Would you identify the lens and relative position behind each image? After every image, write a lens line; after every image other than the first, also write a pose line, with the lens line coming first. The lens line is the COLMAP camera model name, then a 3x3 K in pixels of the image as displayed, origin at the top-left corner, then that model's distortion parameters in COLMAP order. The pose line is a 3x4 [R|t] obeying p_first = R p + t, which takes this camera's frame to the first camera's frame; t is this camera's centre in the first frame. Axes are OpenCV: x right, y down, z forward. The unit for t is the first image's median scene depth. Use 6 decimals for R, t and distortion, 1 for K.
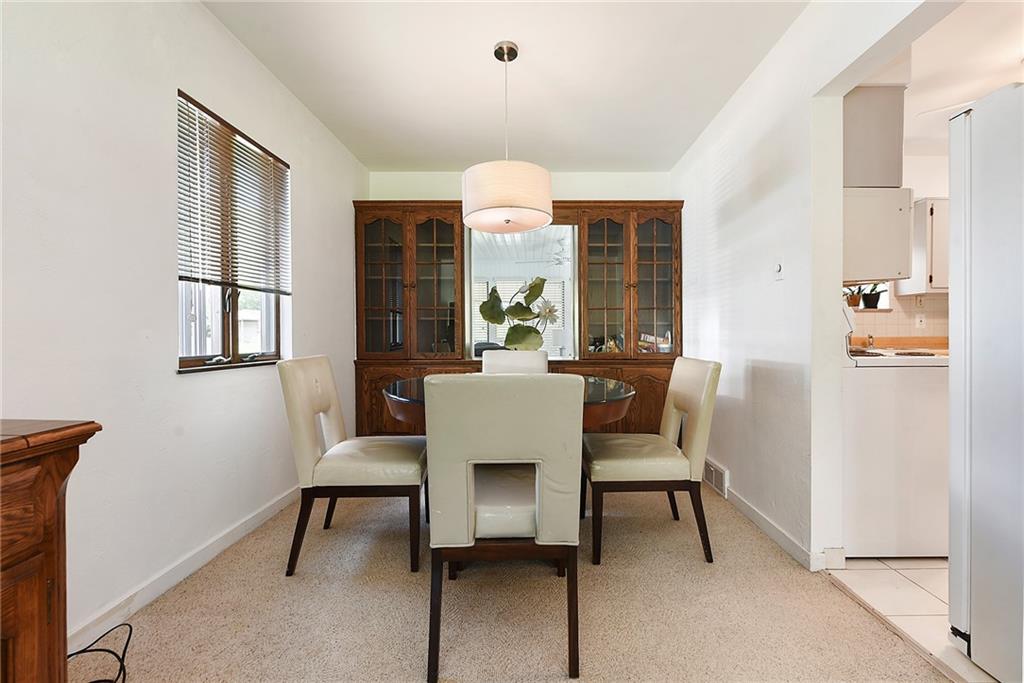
lens RADIAL K [[460.5, 0, 513.7], [0, 460.5, 339.3], [0, 0, 1]] dist [-0.001873, -0.000405]
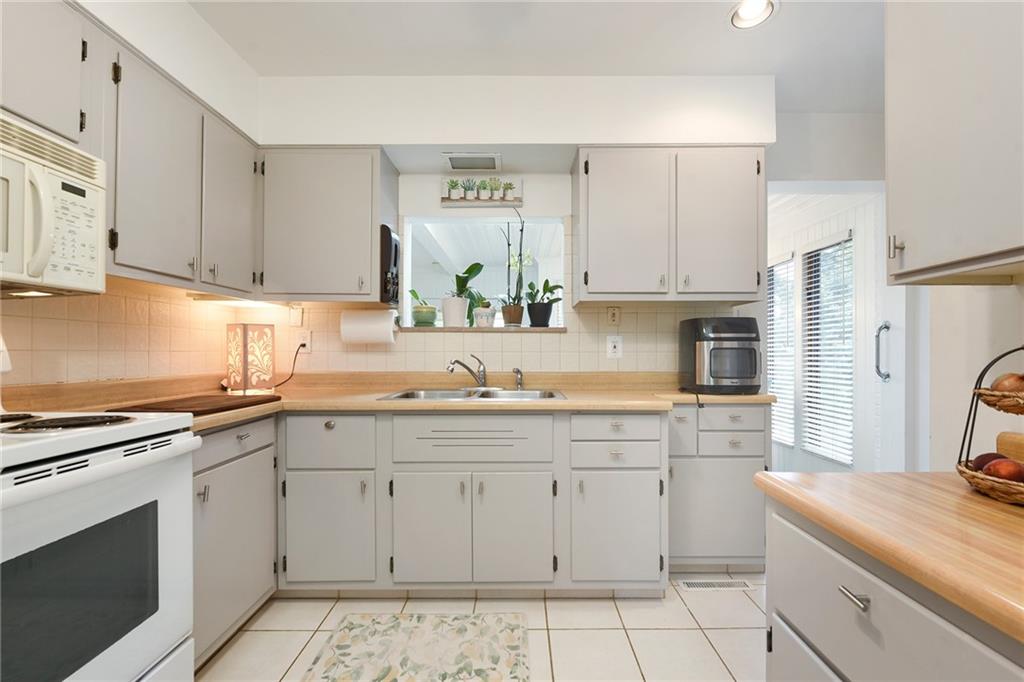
lens RADIAL K [[434.4, 0, 515.5], [0, 434.4, 339.0], [0, 0, 1]] dist [-0.008661, -0.000467]
pose [[0.999018, -0.000743, -0.044300, 0.909815], [-0.001780, 0.998378, -0.056901, -0.019300], [0.044270, 0.056924, 0.997397, 0.471050]]
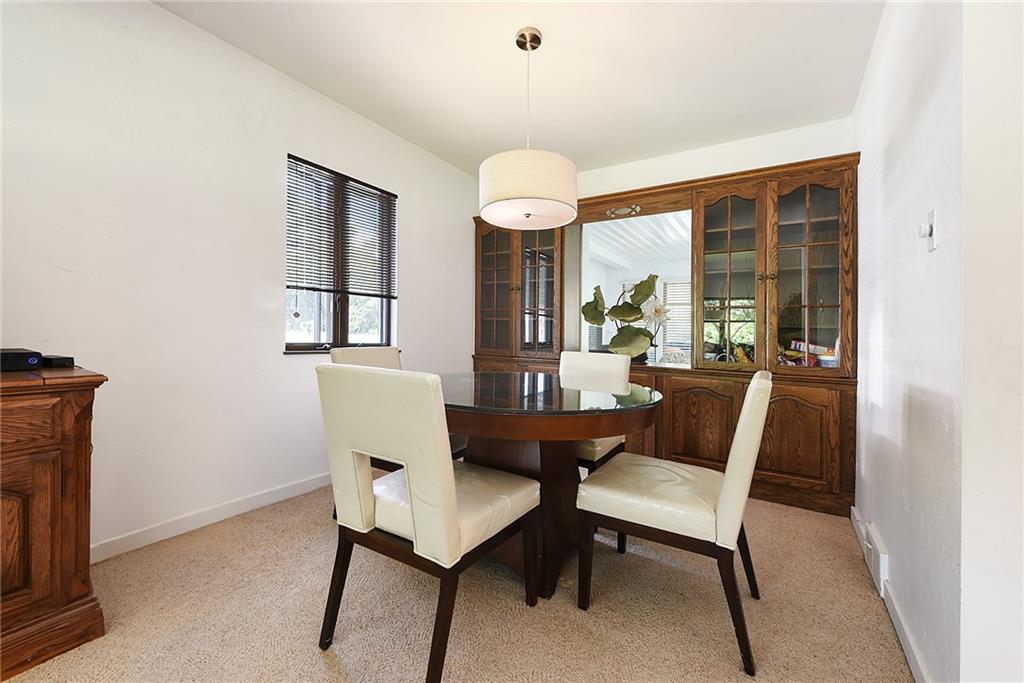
lens RADIAL K [[413.4, 0, 507.9], [0, 413.4, 339.7], [0, 0, 1]] dist [-0.003448, -0.001126]
pose [[0.819256, 0.028923, -0.572698, 0.302712], [-0.034727, 0.999397, 0.000795, 0.002622], [0.572375, 0.019237, 0.819766, 0.187554]]
